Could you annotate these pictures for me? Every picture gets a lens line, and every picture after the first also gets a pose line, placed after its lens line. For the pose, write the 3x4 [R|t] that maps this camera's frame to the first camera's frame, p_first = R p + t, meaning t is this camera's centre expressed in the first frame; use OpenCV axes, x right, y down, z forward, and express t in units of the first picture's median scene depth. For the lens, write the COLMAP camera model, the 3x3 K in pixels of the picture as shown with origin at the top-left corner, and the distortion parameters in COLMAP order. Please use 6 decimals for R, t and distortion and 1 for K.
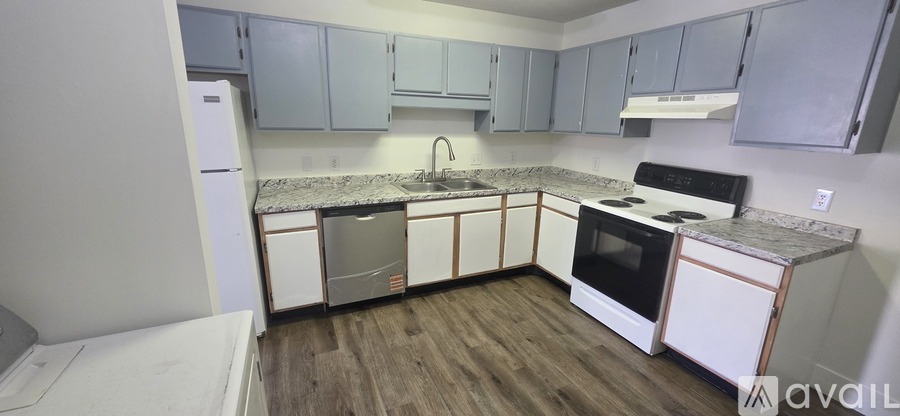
lens RADIAL K [[358.2, 0, 450.0], [0, 358.2, 208.0], [0, 0, 1]] dist [0.003239, -0.000047]
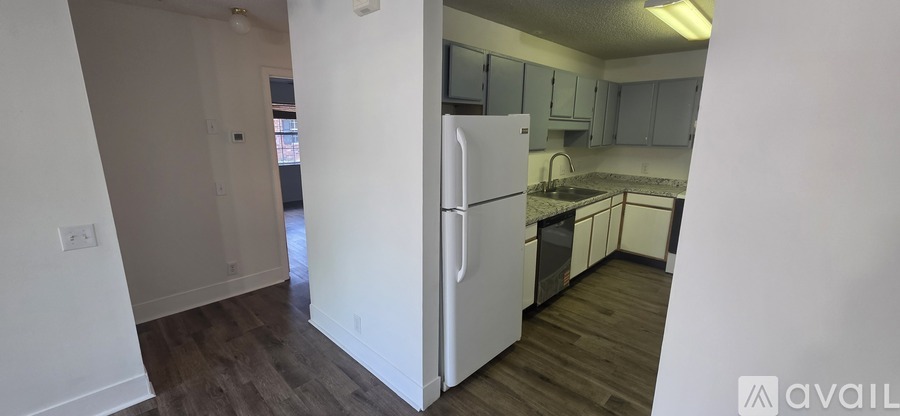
lens RADIAL K [[358.2, 0, 450.0], [0, 358.2, 208.0], [0, 0, 1]] dist [0.003239, -0.000047]
pose [[0.931884, -0.095453, 0.349972, -0.858131], [0.102924, 0.994685, -0.002763, -0.054552], [-0.347848, 0.038596, 0.936756, 0.018087]]
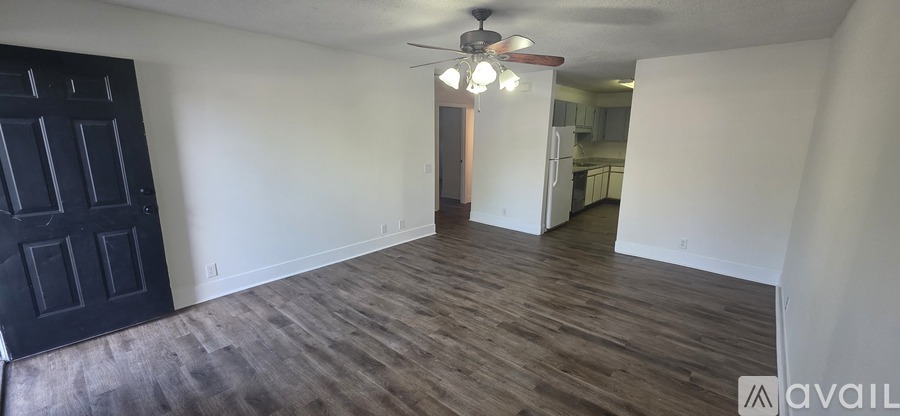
lens RADIAL K [[358.2, 0, 450.0], [0, 358.2, 208.0], [0, 0, 1]] dist [0.003239, -0.000047]
pose [[0.912731, -0.097803, 0.396683, -1.880976], [0.110646, 0.993814, -0.009559, 0.155123], [-0.393294, 0.052616, 0.917906, -0.857079]]
